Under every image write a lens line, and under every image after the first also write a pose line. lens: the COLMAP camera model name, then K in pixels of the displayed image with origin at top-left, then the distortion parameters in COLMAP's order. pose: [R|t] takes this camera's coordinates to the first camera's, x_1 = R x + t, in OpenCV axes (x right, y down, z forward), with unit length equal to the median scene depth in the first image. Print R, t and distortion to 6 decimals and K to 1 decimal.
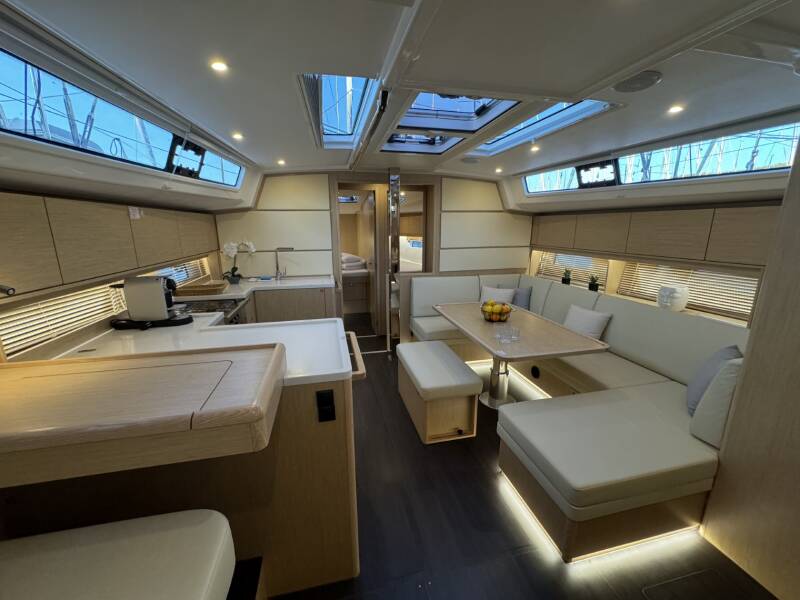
lens RADIAL K [[321.2, 0, 399.8], [0, 321.2, 298.4], [0, 0, 1]] dist [-0.003963, 0.000084]
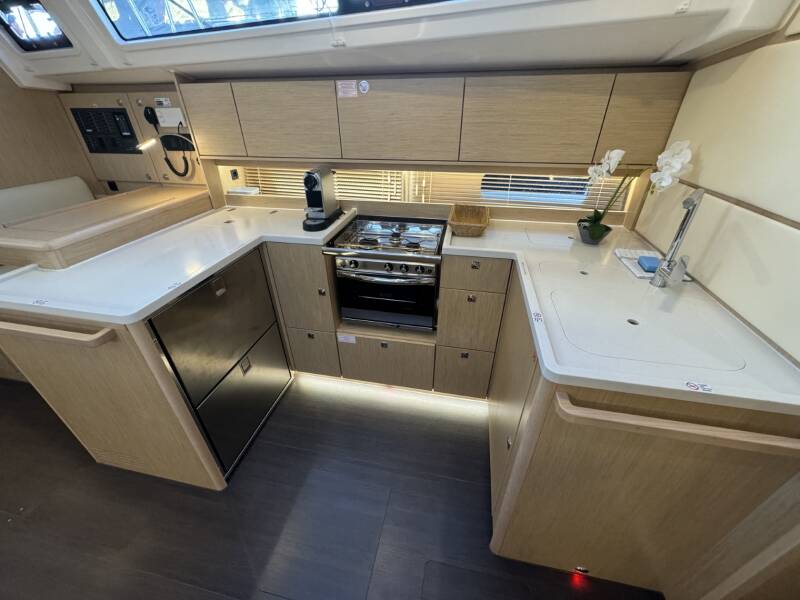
lens RADIAL K [[321.2, 0, 400.8], [0, 321.2, 299.9], [0, 0, 1]] dist [-0.003963, 0.000084]
pose [[-0.415865, 0.479190, -0.772938, 0.013588], [-0.190996, 0.784943, 0.589394, -0.240624], [0.889144, 0.392737, -0.234907, 1.043644]]
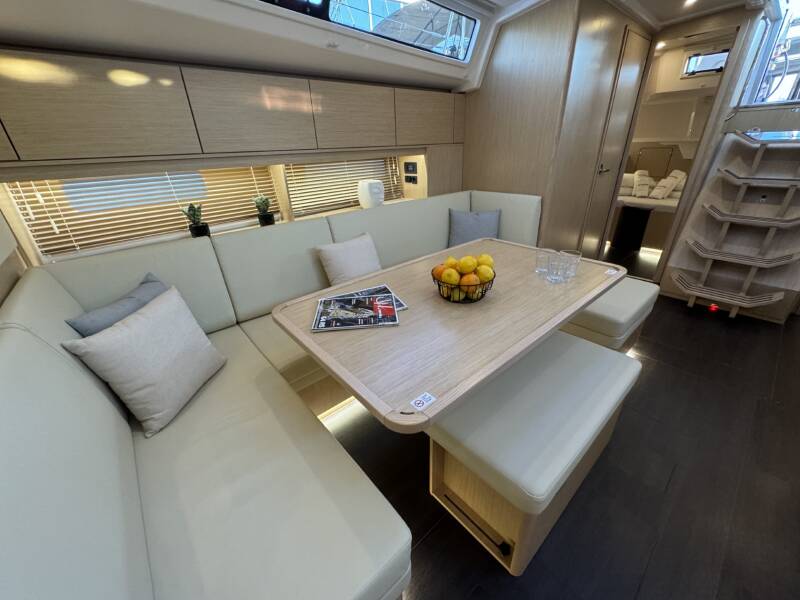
lens RADIAL K [[321.2, 0, 397.4], [0, 321.2, 299.7], [0, 0, 1]] dist [-0.003963, 0.000084]
pose [[-0.470509, -0.369821, 0.801158, -0.043804], [0.227636, 0.826332, 0.515129, -0.193562], [-0.852527, 0.424745, -0.304612, 1.234810]]
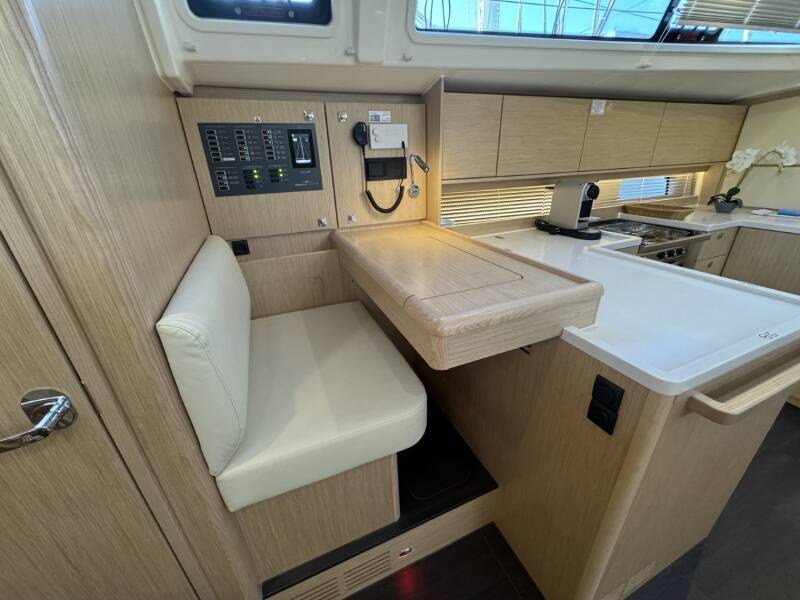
lens RADIAL K [[321.2, 0, 400.4], [0, 321.2, 299.8], [0, 0, 1]] dist [-0.003963, 0.000084]
pose [[0.176044, 0.401023, -0.898993, 0.075417], [-0.184988, 0.910463, 0.369915, -0.000621], [0.966844, 0.101182, 0.234466, 0.202601]]
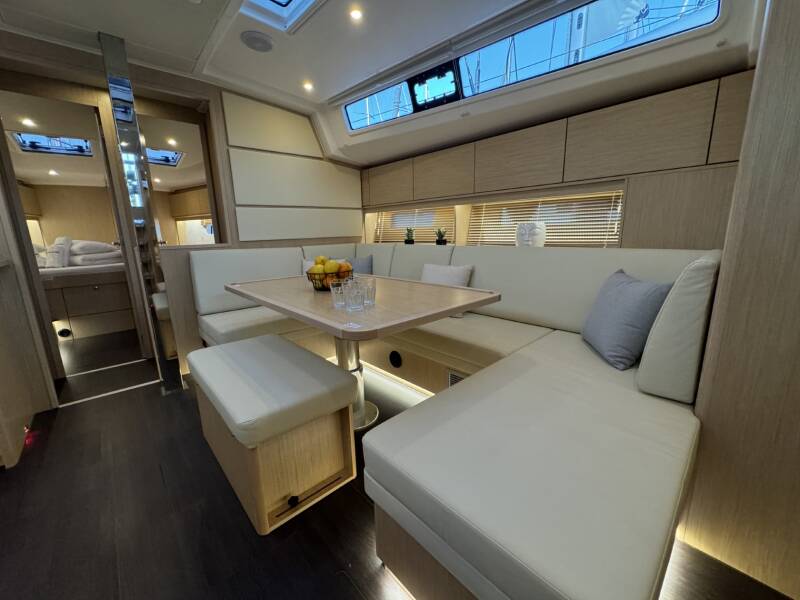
lens RADIAL K [[321.2, 0, 401.6], [0, 321.2, 298.3], [0, 0, 1]] dist [-0.003963, 0.000084]
pose [[0.865382, -0.120666, 0.486368, 0.110470], [0.131514, 0.991243, 0.011925, 0.096463], [-0.483547, 0.053644, 0.873673, 0.393215]]
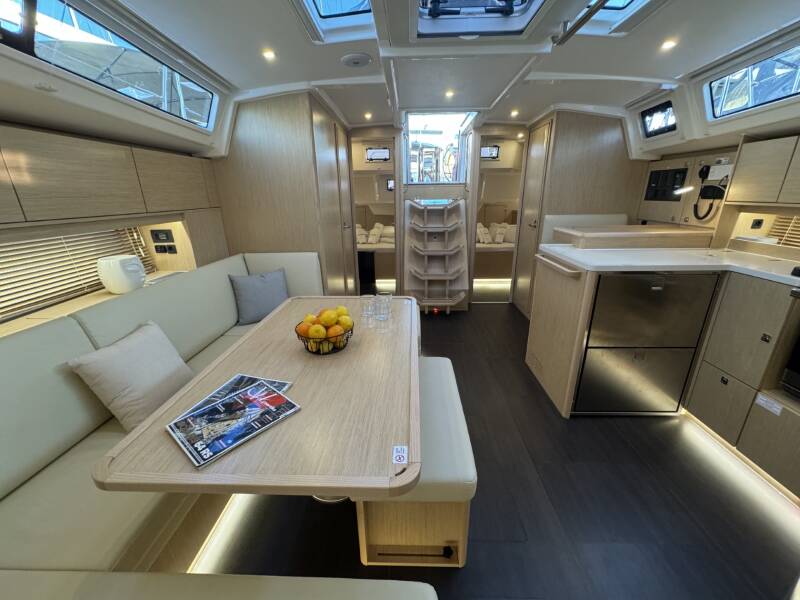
lens RADIAL K [[321.2, 0, 399.8], [0, 321.2, 298.9], [0, 0, 1]] dist [-0.003963, 0.000084]
pose [[-0.967361, -0.064311, 0.245107, 0.077249], [0.071319, 0.859065, 0.506874, -0.244876], [-0.243160, 0.507811, -0.826439, 1.338598]]
